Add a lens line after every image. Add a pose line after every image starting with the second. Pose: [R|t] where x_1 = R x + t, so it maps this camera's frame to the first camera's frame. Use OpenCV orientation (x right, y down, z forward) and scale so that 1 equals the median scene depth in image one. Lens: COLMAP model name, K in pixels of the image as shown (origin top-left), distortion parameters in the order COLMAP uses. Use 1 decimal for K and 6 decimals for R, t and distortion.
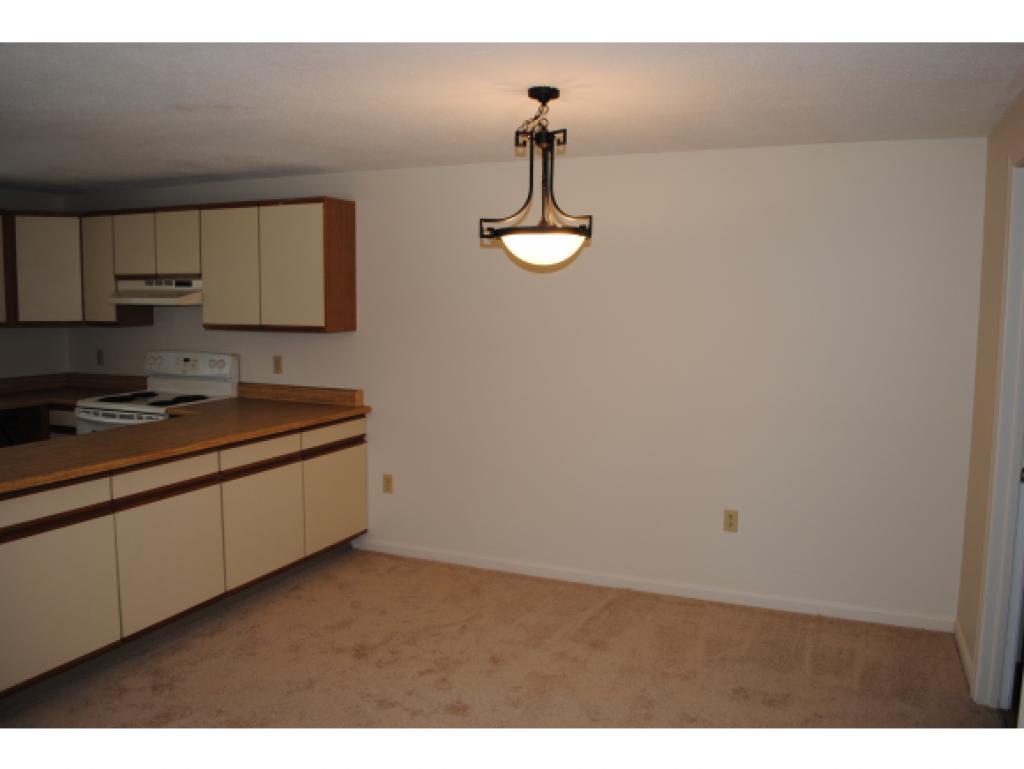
lens RADIAL K [[813.0, 0, 517.9], [0, 813.0, 389.5], [0, 0, 1]] dist [-0.085719, 0.005969]
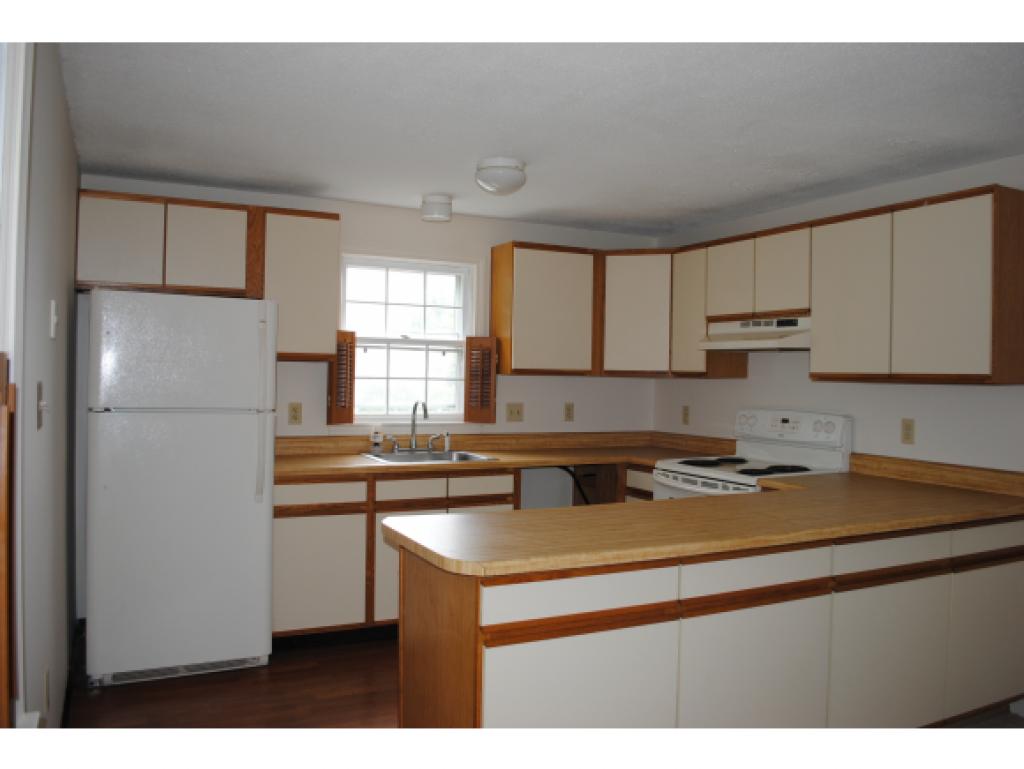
lens RADIAL K [[813.0, 0, 515.1], [0, 813.0, 378.9], [0, 0, 1]] dist [-0.085719, 0.005969]
pose [[0.763610, 0.009830, -0.645603, -0.105319], [-0.081845, 0.993292, -0.081682, 0.009946], [0.640469, 0.115212, 0.759292, 0.221191]]
